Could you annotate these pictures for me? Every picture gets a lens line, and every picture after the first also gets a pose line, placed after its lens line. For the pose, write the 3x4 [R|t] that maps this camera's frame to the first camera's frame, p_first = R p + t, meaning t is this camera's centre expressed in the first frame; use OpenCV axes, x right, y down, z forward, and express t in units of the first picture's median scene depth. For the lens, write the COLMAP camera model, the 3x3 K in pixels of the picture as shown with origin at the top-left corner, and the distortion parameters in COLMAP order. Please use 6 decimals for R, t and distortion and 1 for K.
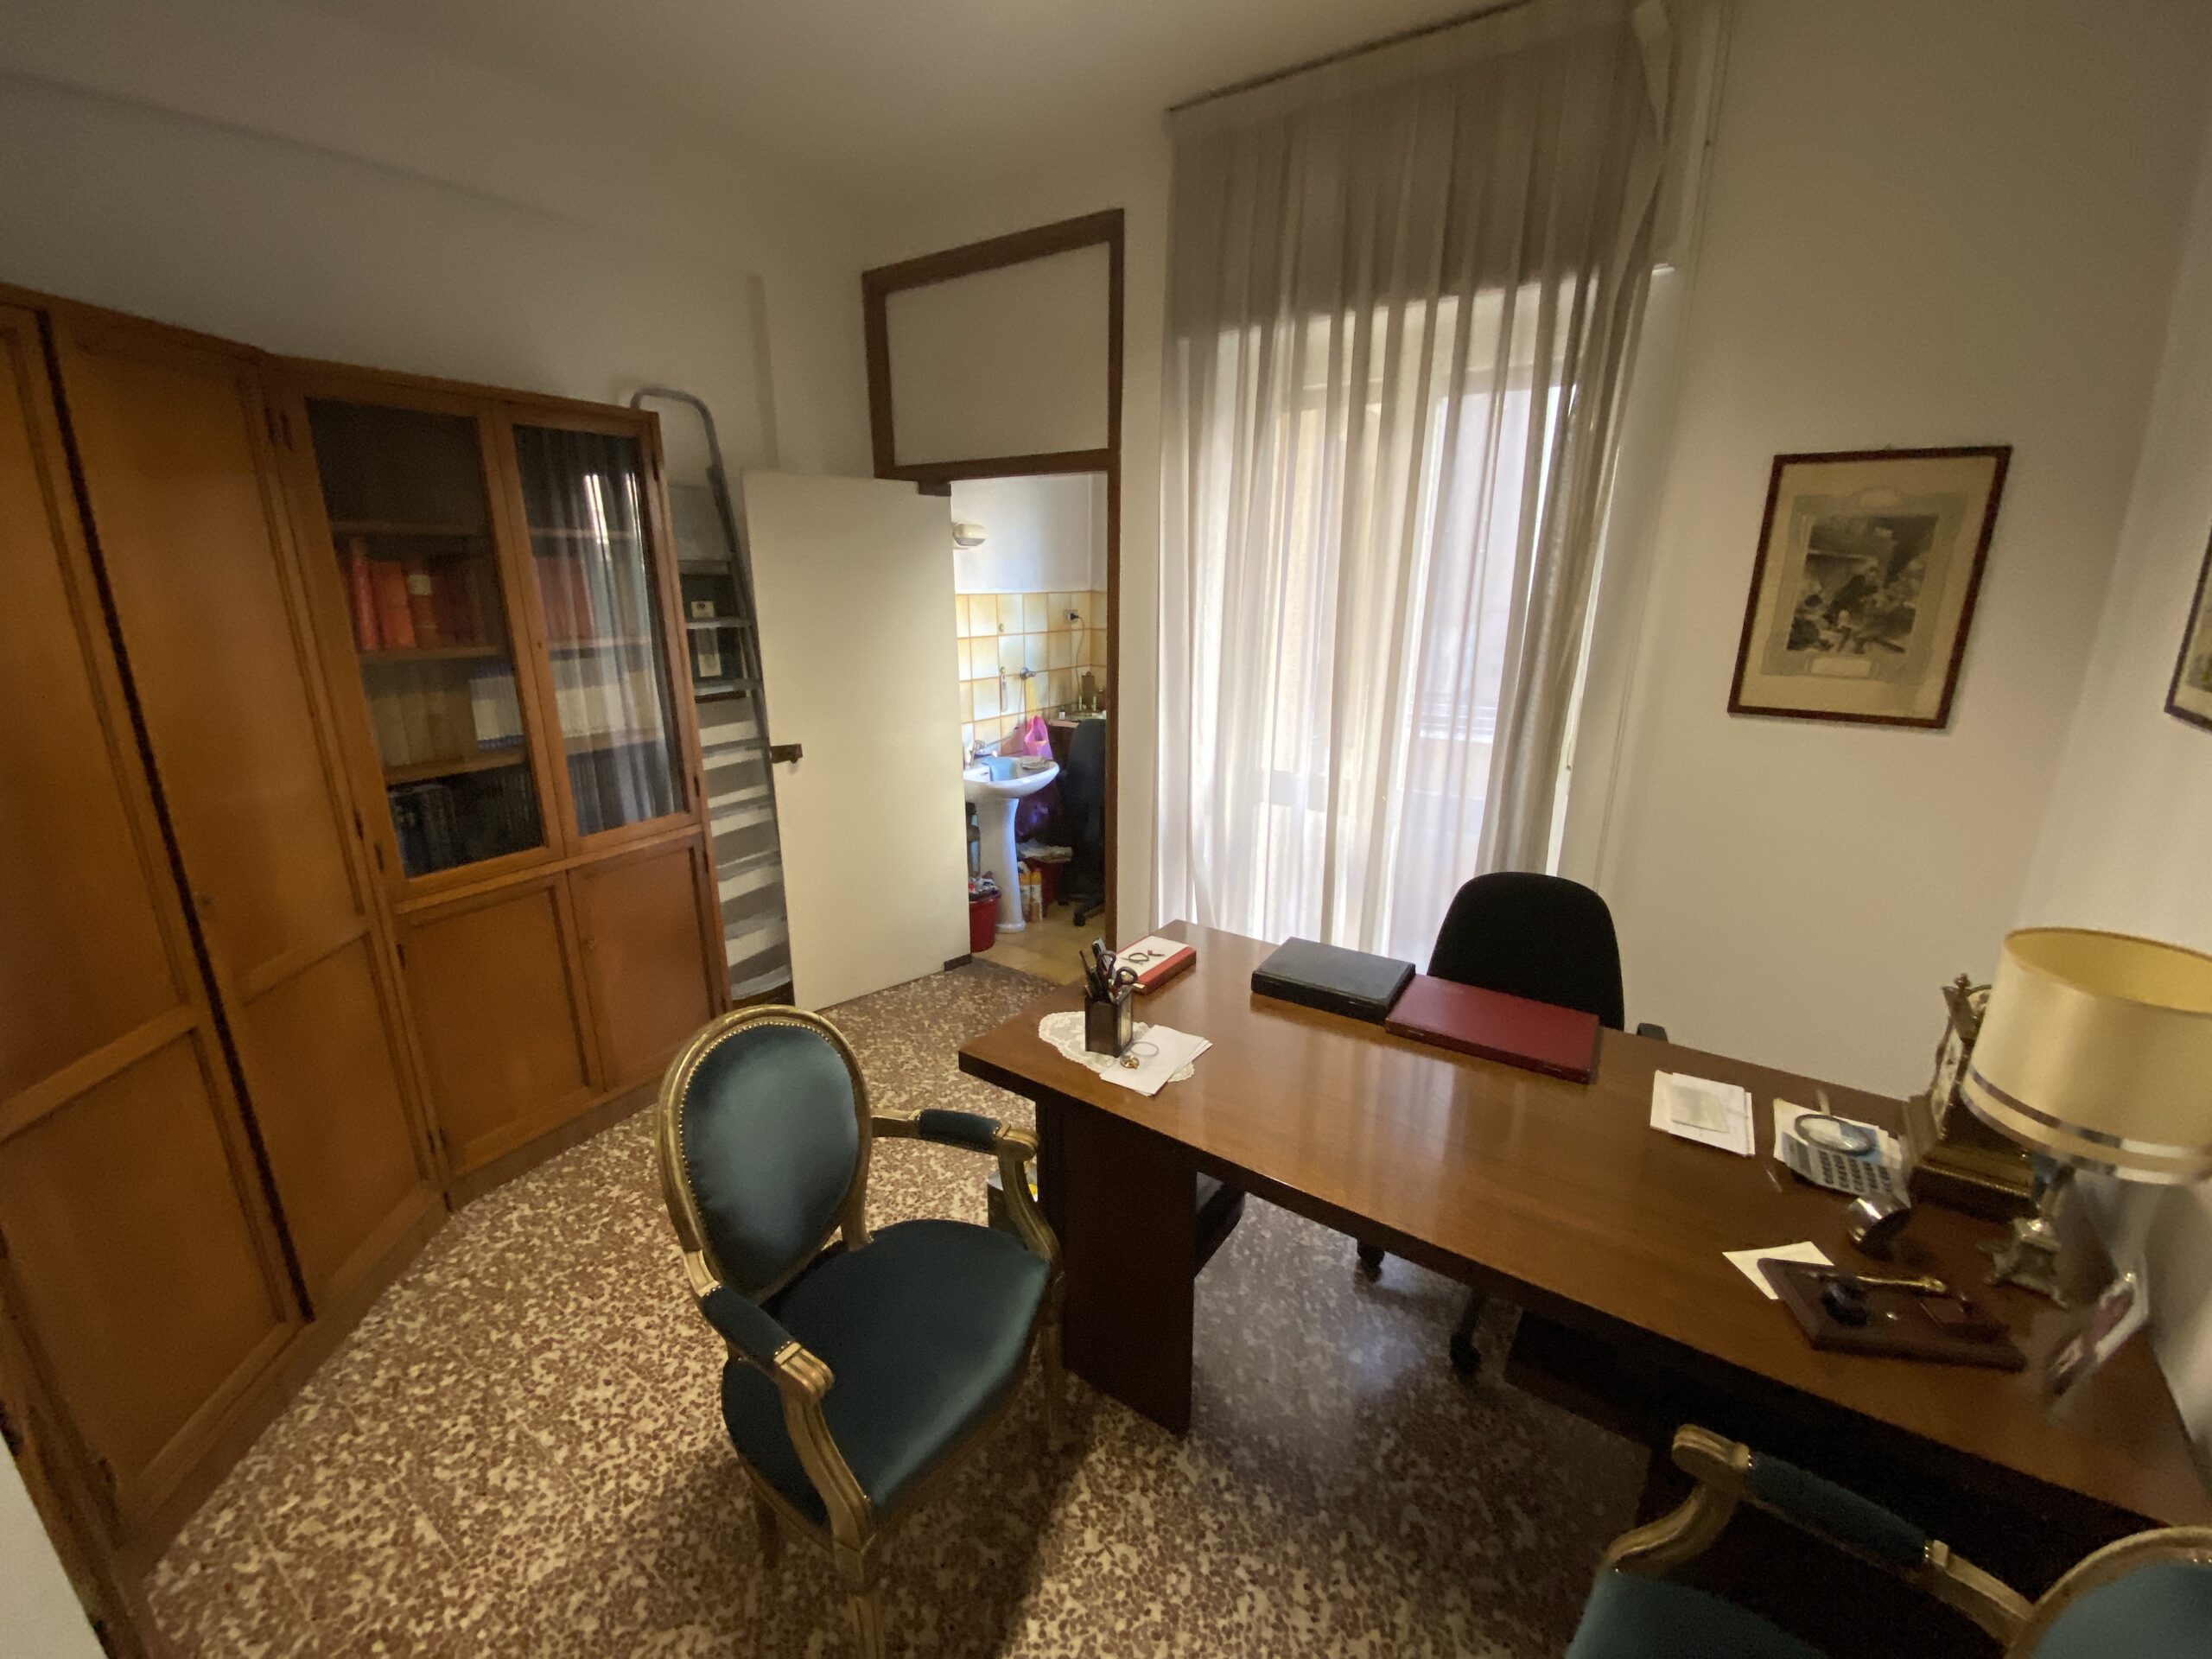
lens RADIAL K [[898.2, 0, 1106.0], [0, 898.2, 829.5], [0, 0, 1]] dist [0.001942, -0.000005]
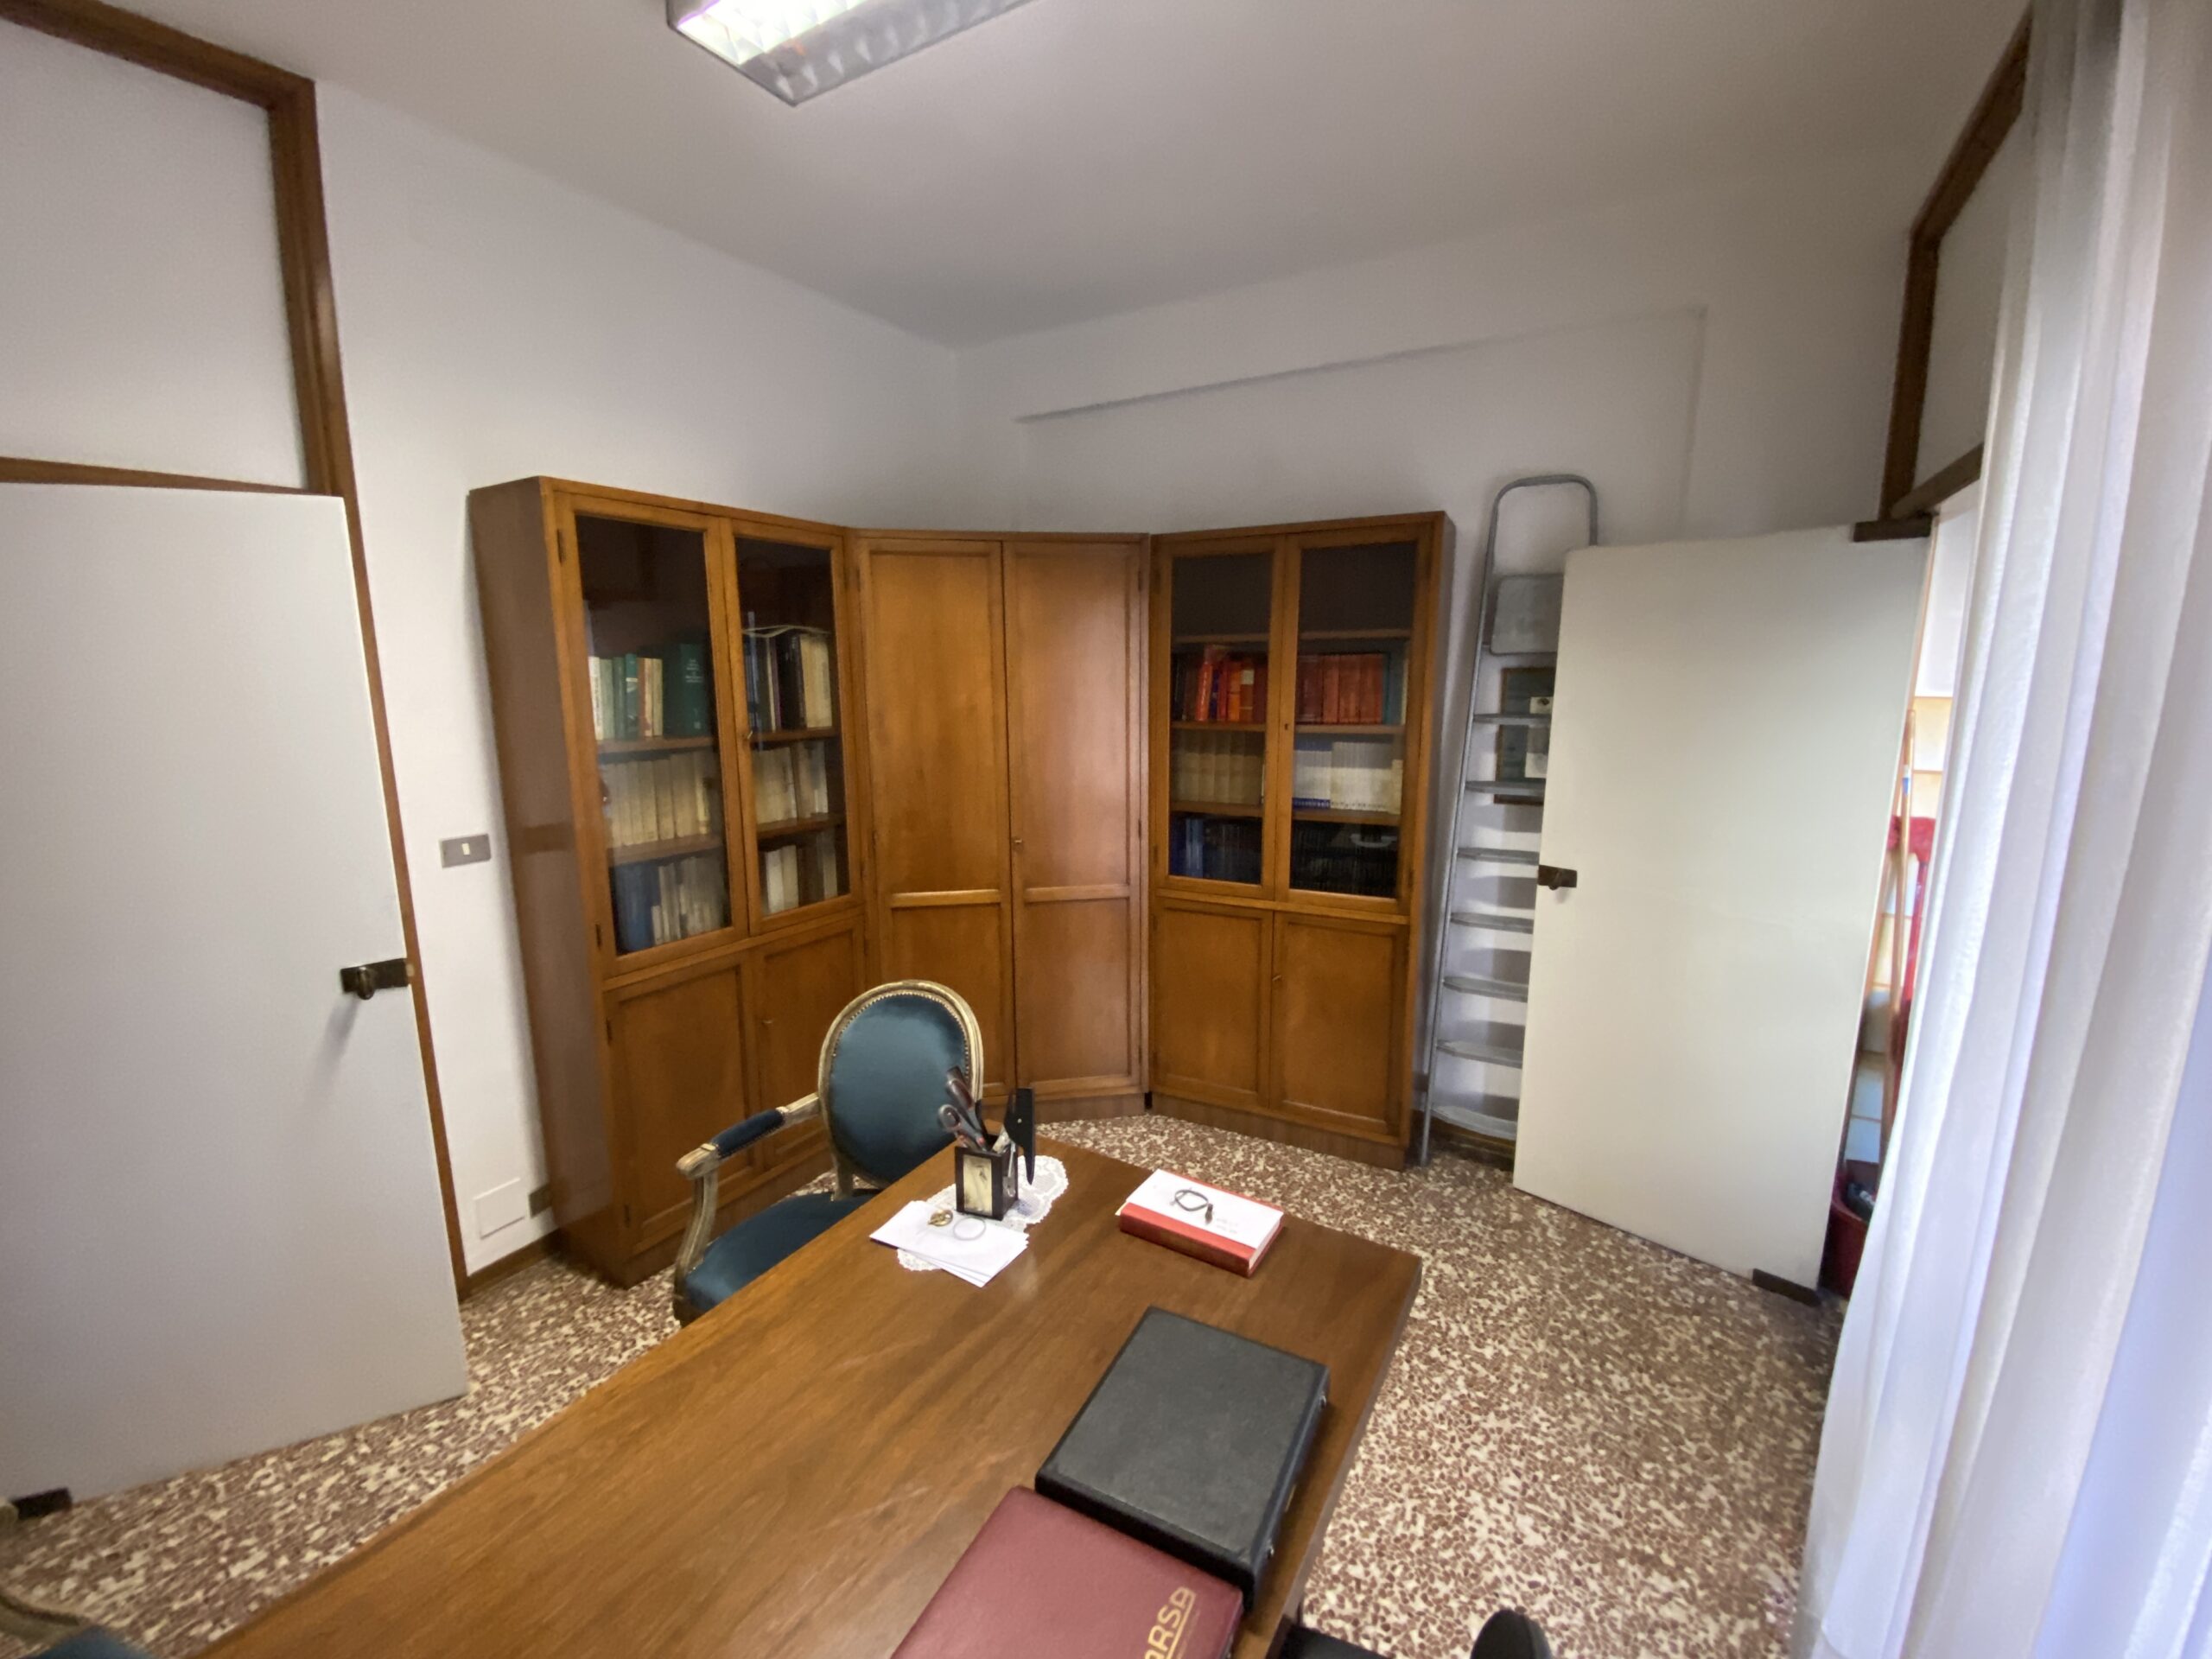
lens RADIAL K [[898.2, 0, 1106.0], [0, 898.2, 829.5], [0, 0, 1]] dist [0.001942, -0.000005]
pose [[0.050061, 0.168323, -0.984460, 0.351900], [-0.264712, 0.952680, 0.149428, -0.114917], [0.963027, 0.253118, 0.092250, 0.418772]]
